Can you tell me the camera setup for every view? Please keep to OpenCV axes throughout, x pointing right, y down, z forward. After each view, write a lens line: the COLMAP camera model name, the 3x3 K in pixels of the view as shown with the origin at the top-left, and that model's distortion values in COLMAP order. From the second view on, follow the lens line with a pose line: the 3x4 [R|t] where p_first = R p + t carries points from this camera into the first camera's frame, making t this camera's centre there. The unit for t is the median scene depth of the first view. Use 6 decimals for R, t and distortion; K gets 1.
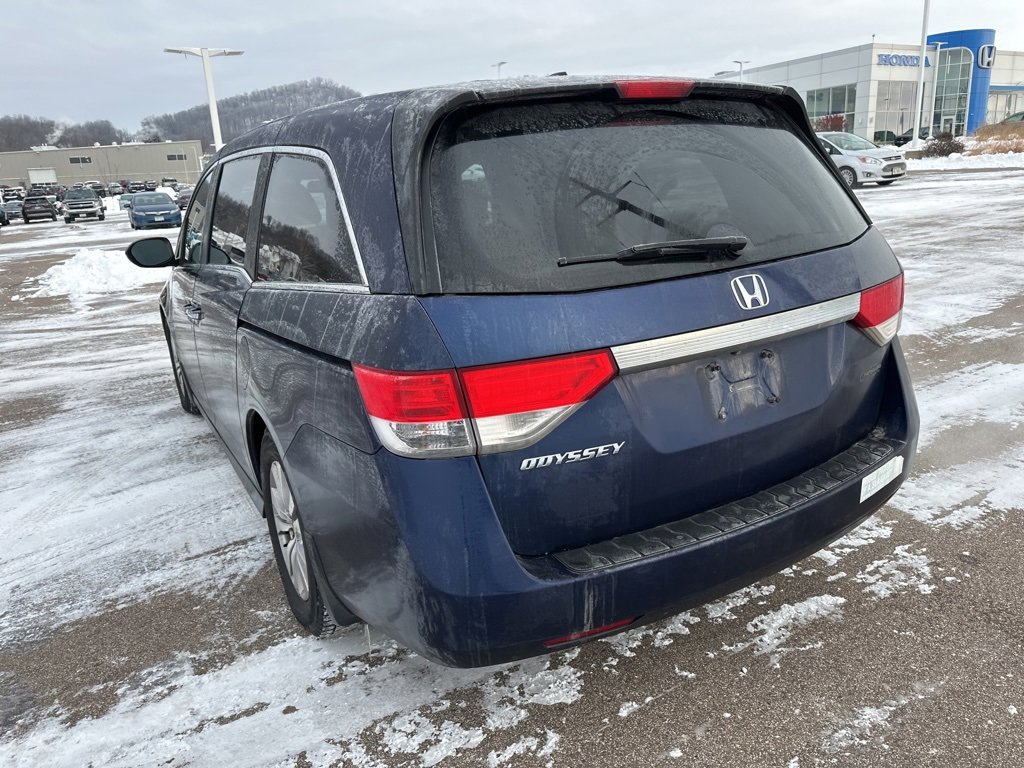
lens RADIAL K [[730.6, 0, 516.6], [0, 730.6, 367.4], [0, 0, 1]] dist [0.009074, -0.006790]
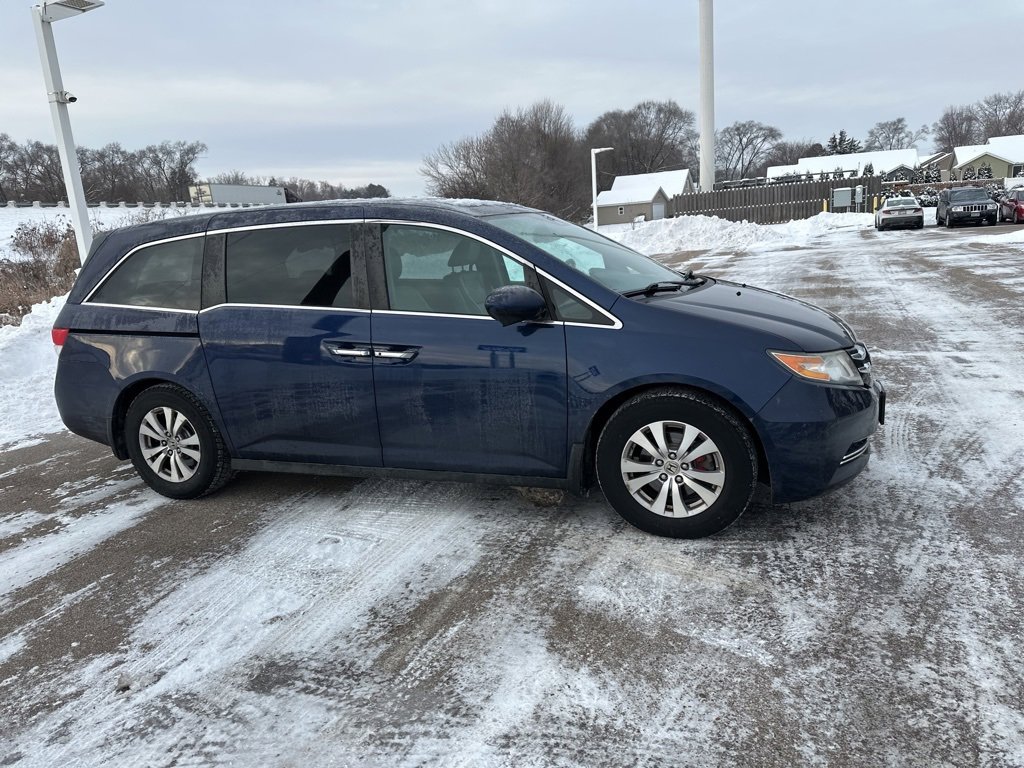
lens RADIAL K [[702.7, 0, 517.4], [0, 702.7, 387.3], [0, 0, 1]] dist [0.033751, -0.041854]
pose [[-0.763757, 0.251823, -0.594357, 0.708003], [-0.049643, 0.895123, 0.443046, -0.864199], [0.643592, 0.367885, -0.671155, 3.035766]]
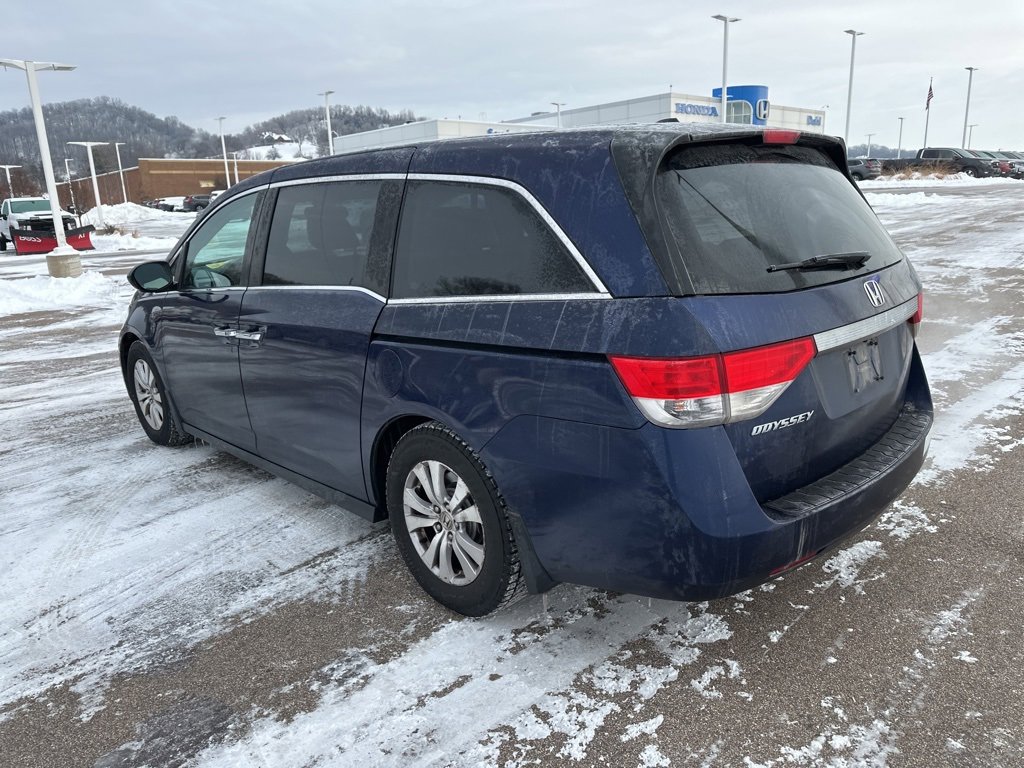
lens RADIAL K [[723.5, 0, 516.0], [0, 723.5, 389.7], [0, 0, 1]] dist [0.039566, -0.046918]
pose [[0.970943, -0.042154, 0.235568, -0.445153], [0.045108, 0.998956, -0.007165, 0.035085], [-0.235020, 0.017582, 0.971832, -0.076194]]
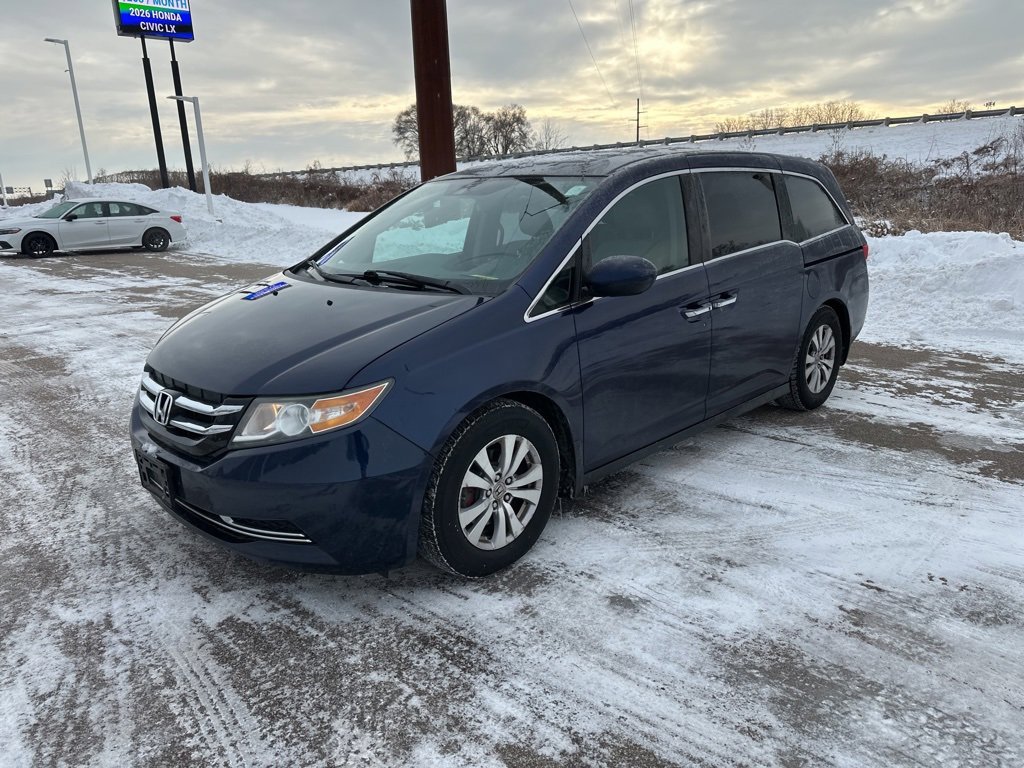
lens RADIAL K [[729.9, 0, 521.3], [0, 729.9, 385.7], [0, 0, 1]] dist [0.046291, -0.053049]
pose [[-0.258644, -0.176932, 0.949630, -2.032132], [0.286751, 0.924705, 0.250389, -0.455878], [-0.922430, 0.337069, -0.188434, 2.161535]]
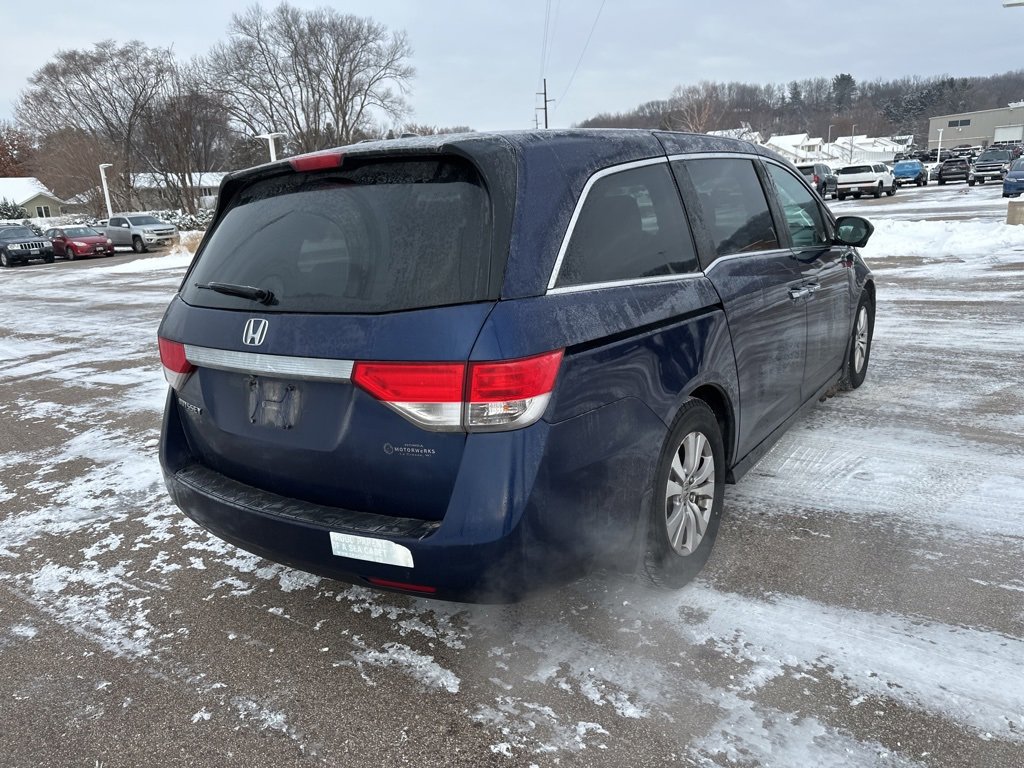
lens RADIAL K [[721.9, 0, 514.8], [0, 721.9, 378.9], [0, 0, 1]] dist [0.043587, -0.048506]
pose [[0.400323, 0.253331, -0.880662, 1.190072], [-0.189559, 0.963135, 0.190887, -0.256355], [0.896554, 0.090521, 0.433586, 0.631240]]
